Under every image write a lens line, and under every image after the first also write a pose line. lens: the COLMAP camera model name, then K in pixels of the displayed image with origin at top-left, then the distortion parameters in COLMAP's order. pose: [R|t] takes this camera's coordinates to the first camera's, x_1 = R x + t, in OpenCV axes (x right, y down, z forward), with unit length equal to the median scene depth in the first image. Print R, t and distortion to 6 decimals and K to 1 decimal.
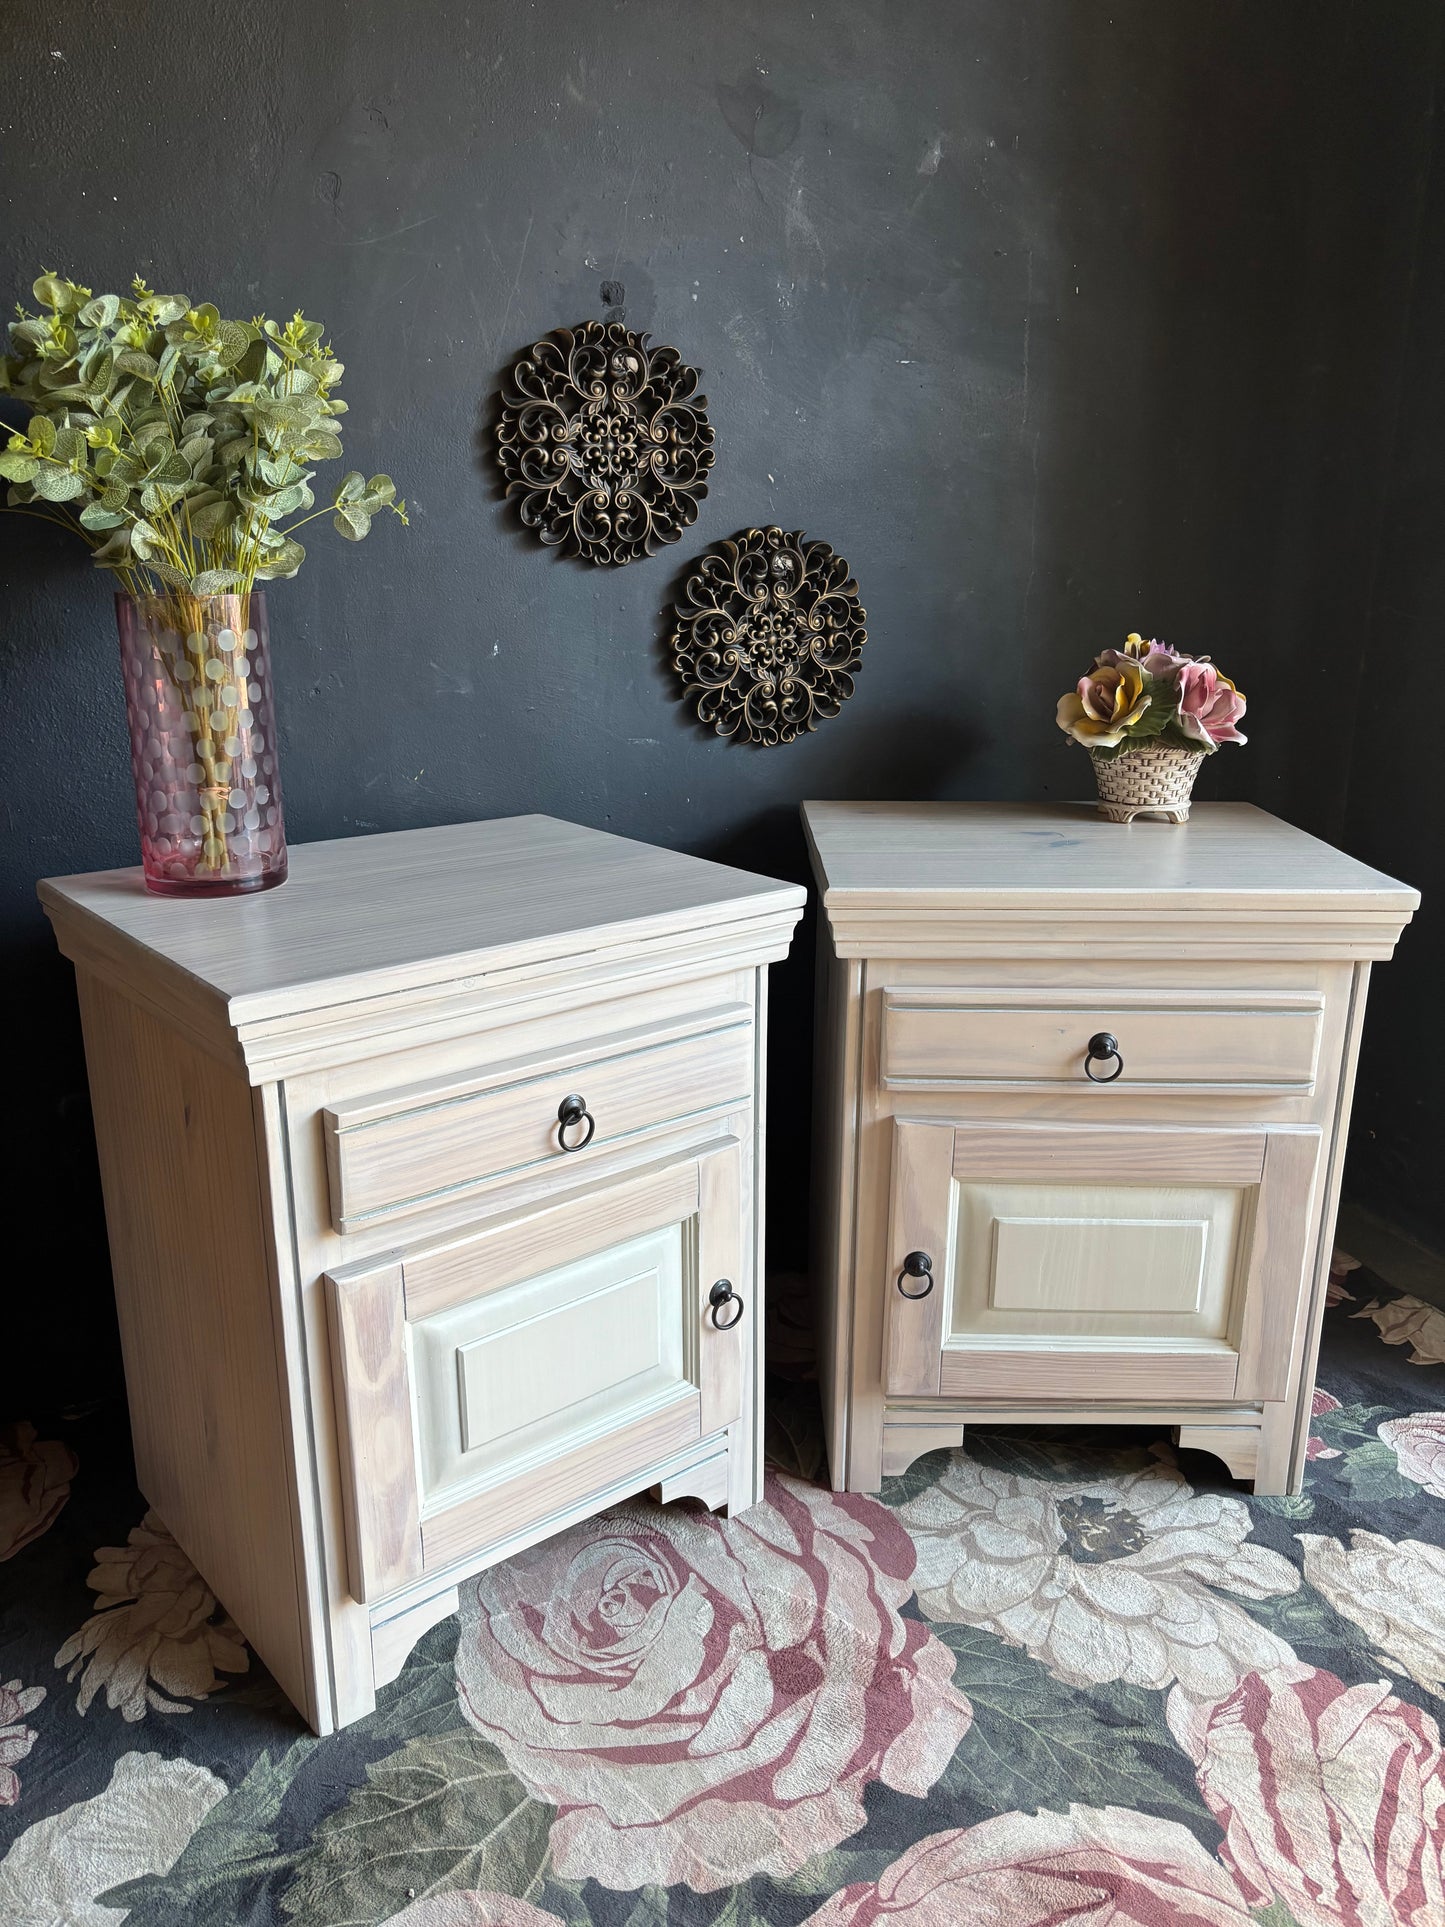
lens RADIAL K [[1443.7, 0, 715.7], [0, 1443.7, 959.8], [0, 0, 1]] dist [0.076030, -0.092766]
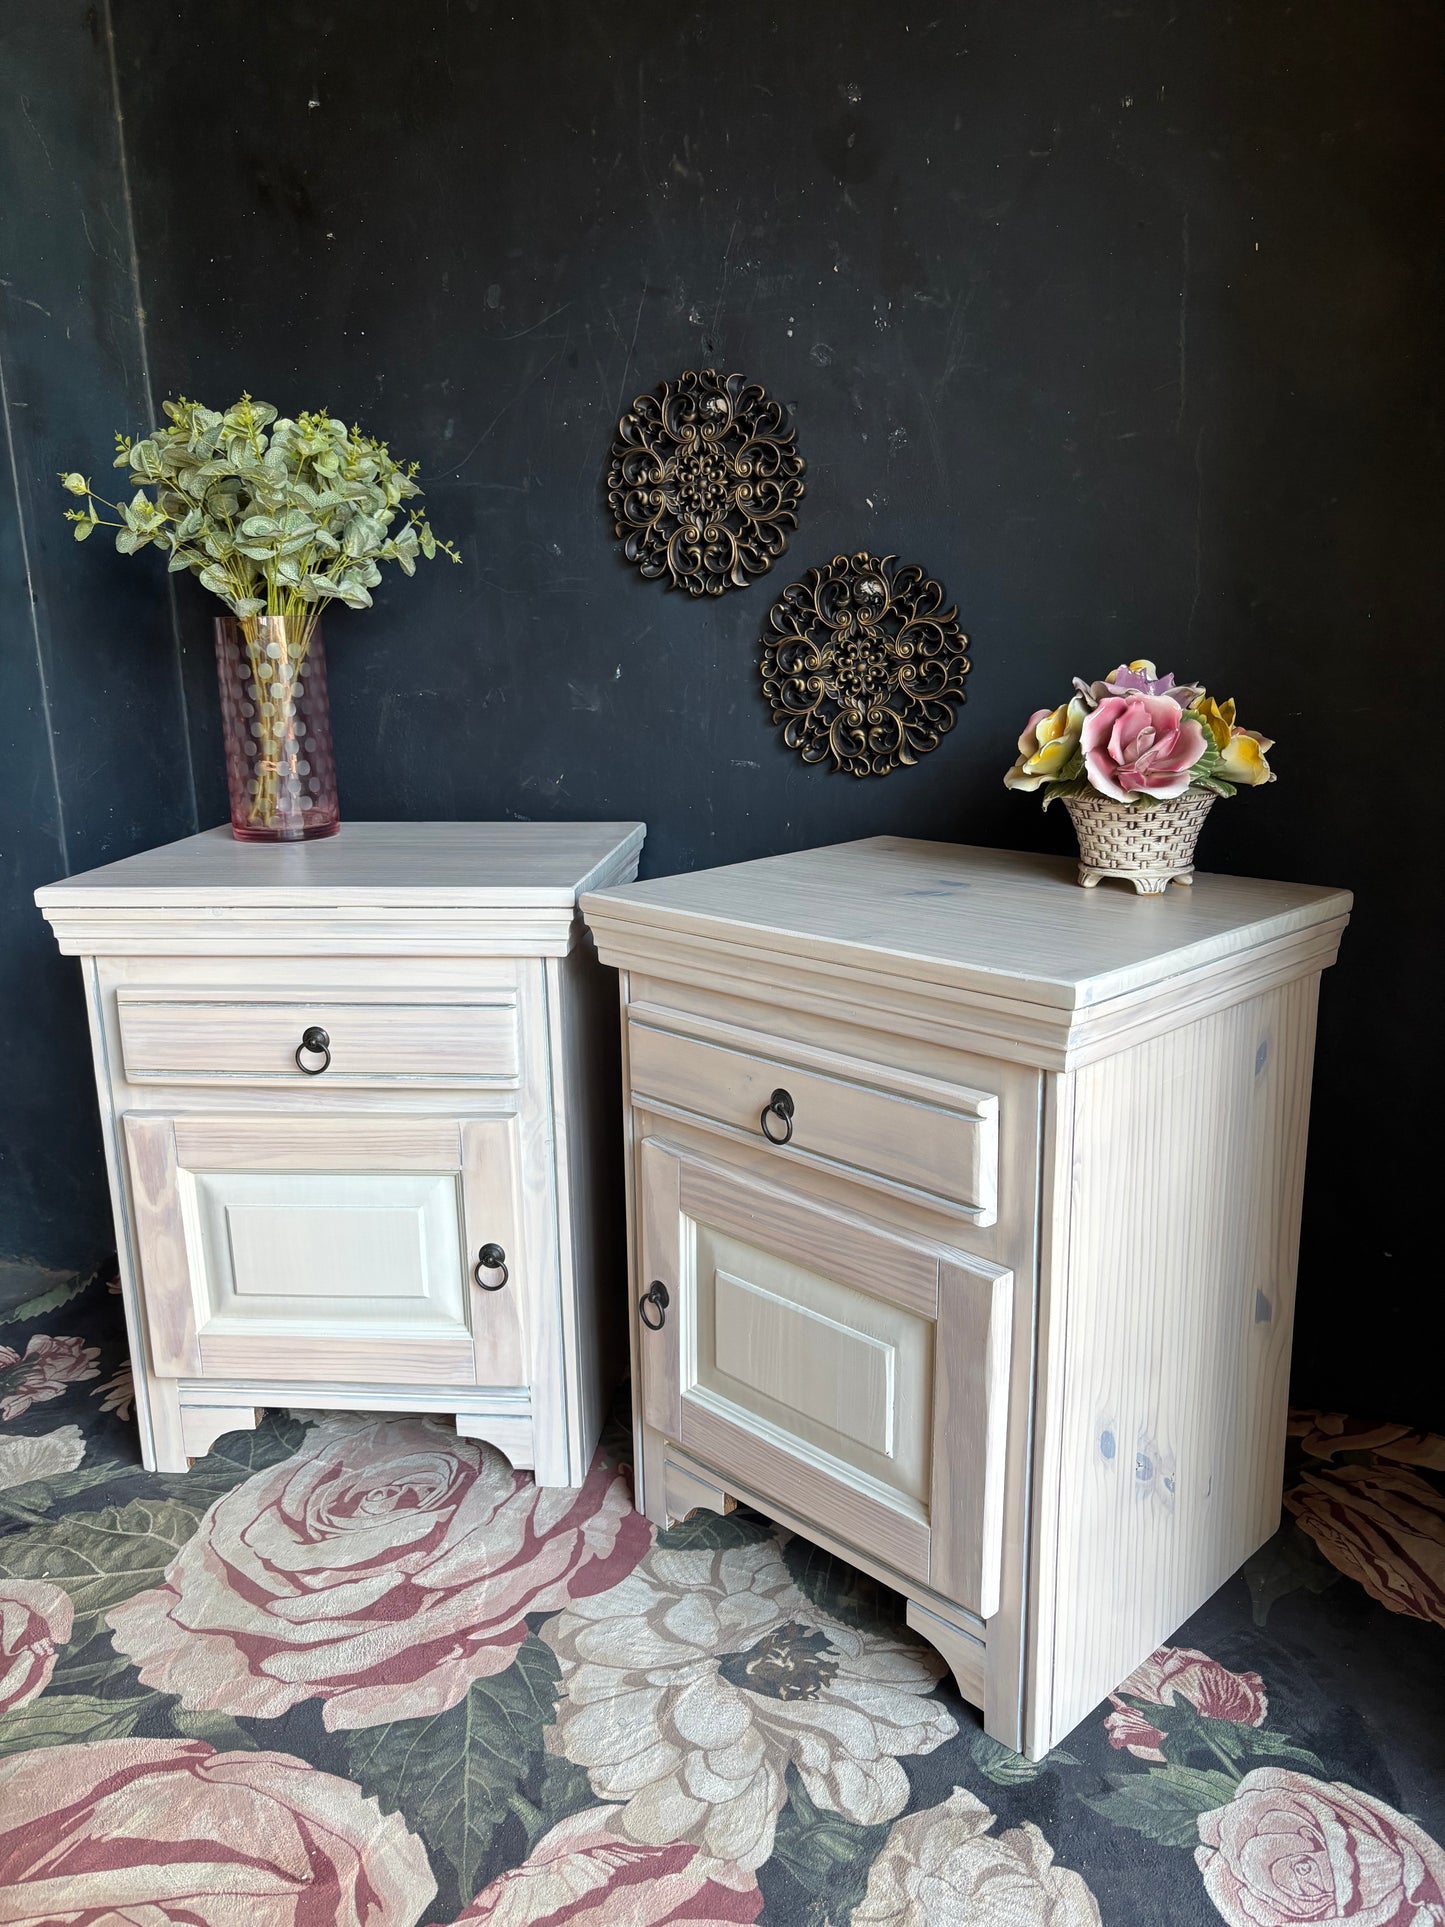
lens RADIAL K [[1438.1, 0, 718.5], [0, 1438.1, 956.0], [0, 0, 1]] dist [0.084764, -0.104358]
pose [[0.704349, 0.145957, -0.694687, 0.856957], [-0.178975, 0.983531, 0.025181, -0.047245], [0.686921, 0.106596, 0.718872, 0.326024]]
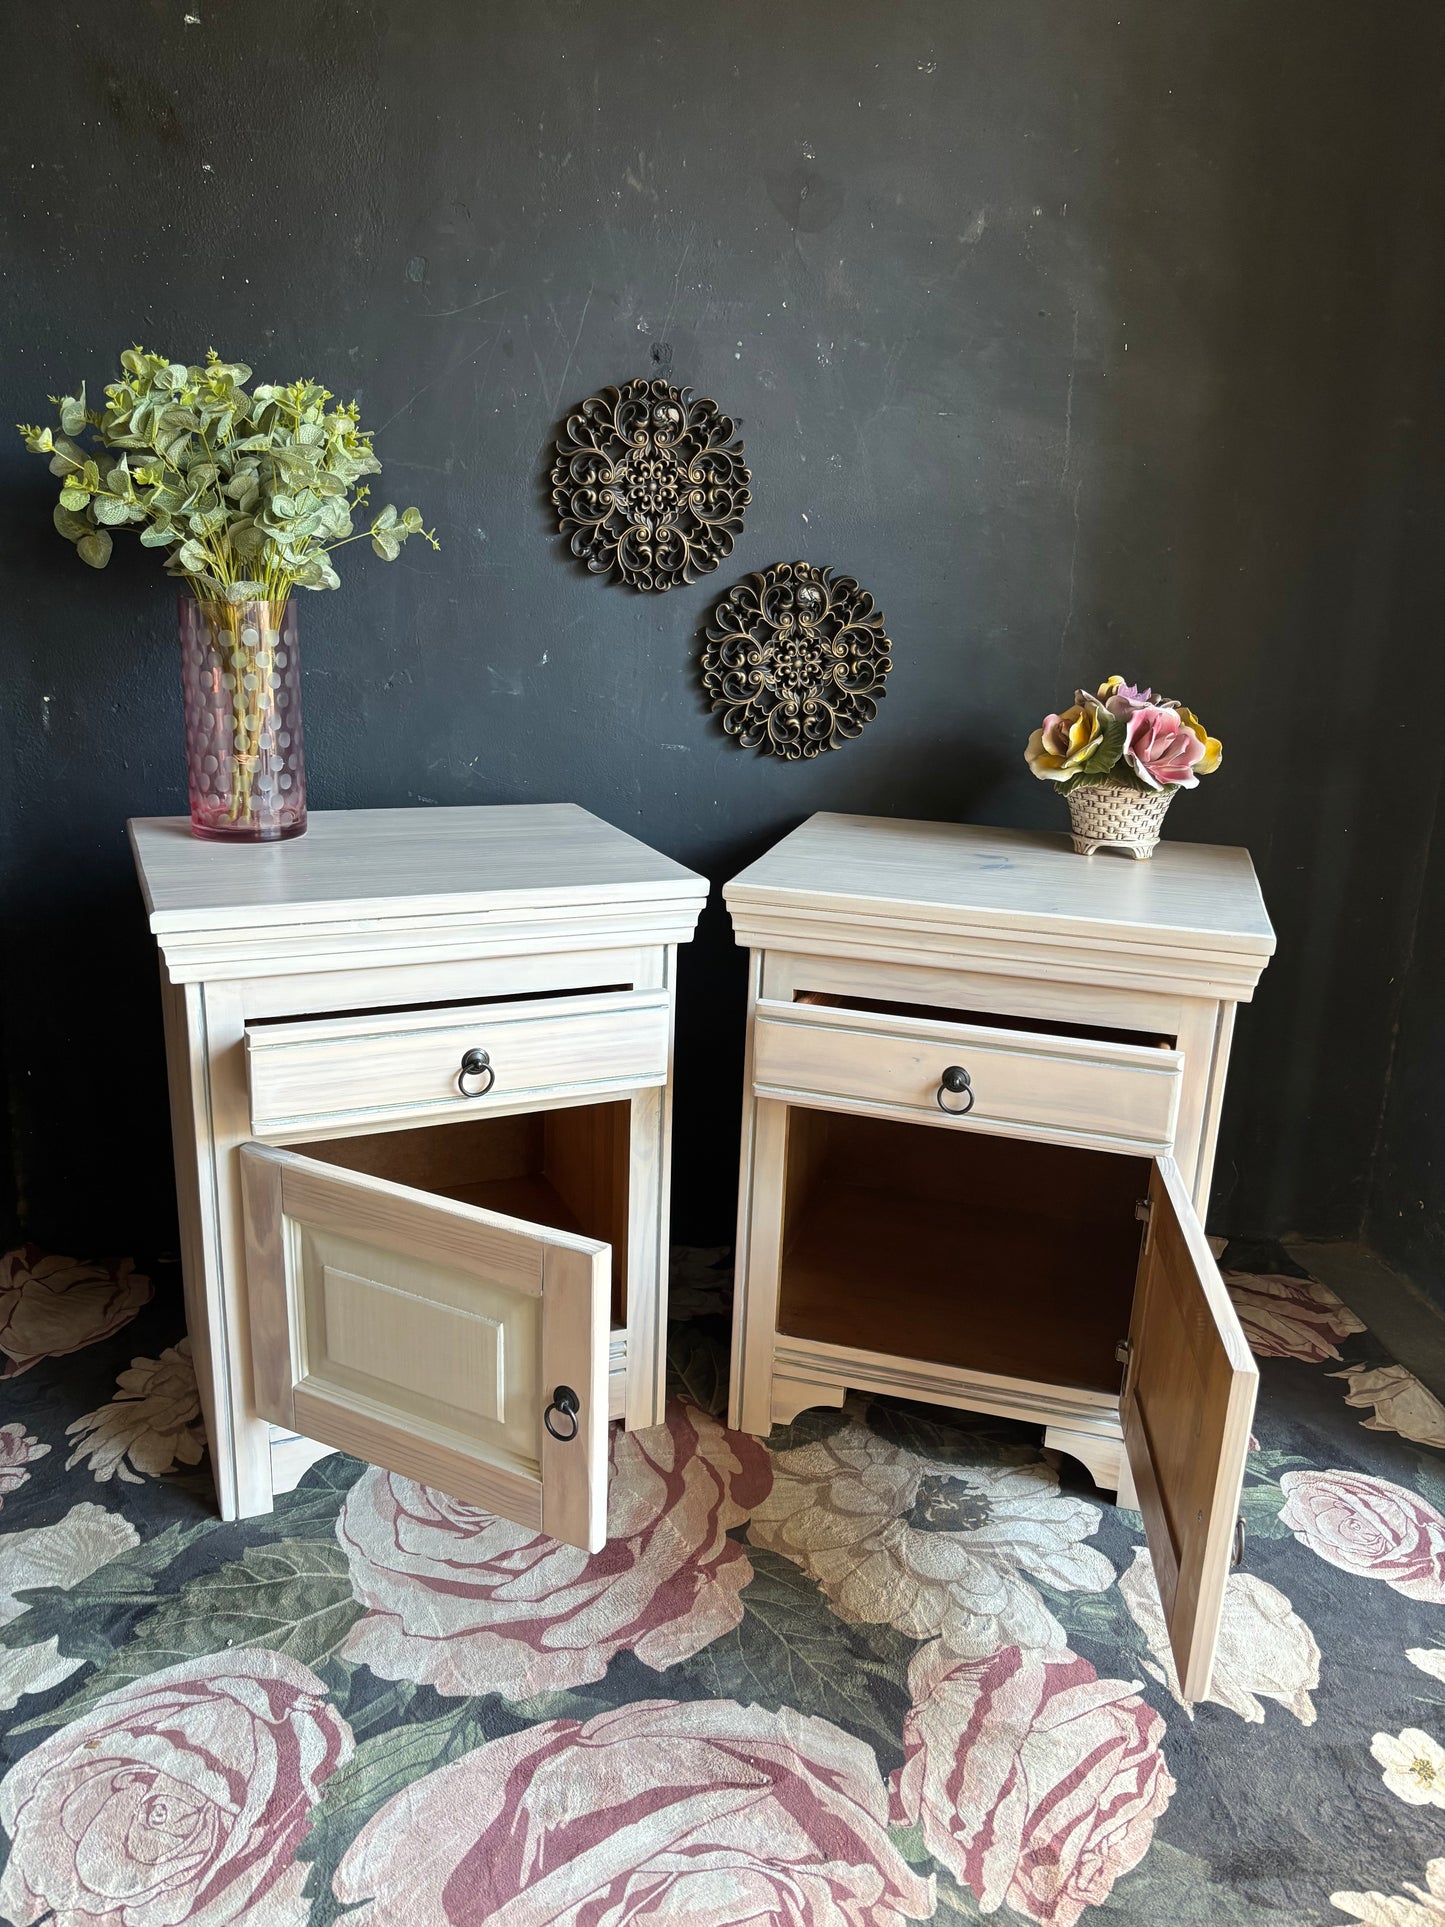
lens RADIAL K [[1436.7, 0, 722.8], [0, 1436.7, 962.3], [0, 0, 1]] dist [0.067919, -0.076118]
pose [[0.962406, 0.105659, -0.250223, 0.358858], [-0.108140, 0.994128, 0.003853, 0.008693], [0.249161, 0.023351, 0.968180, -0.088432]]
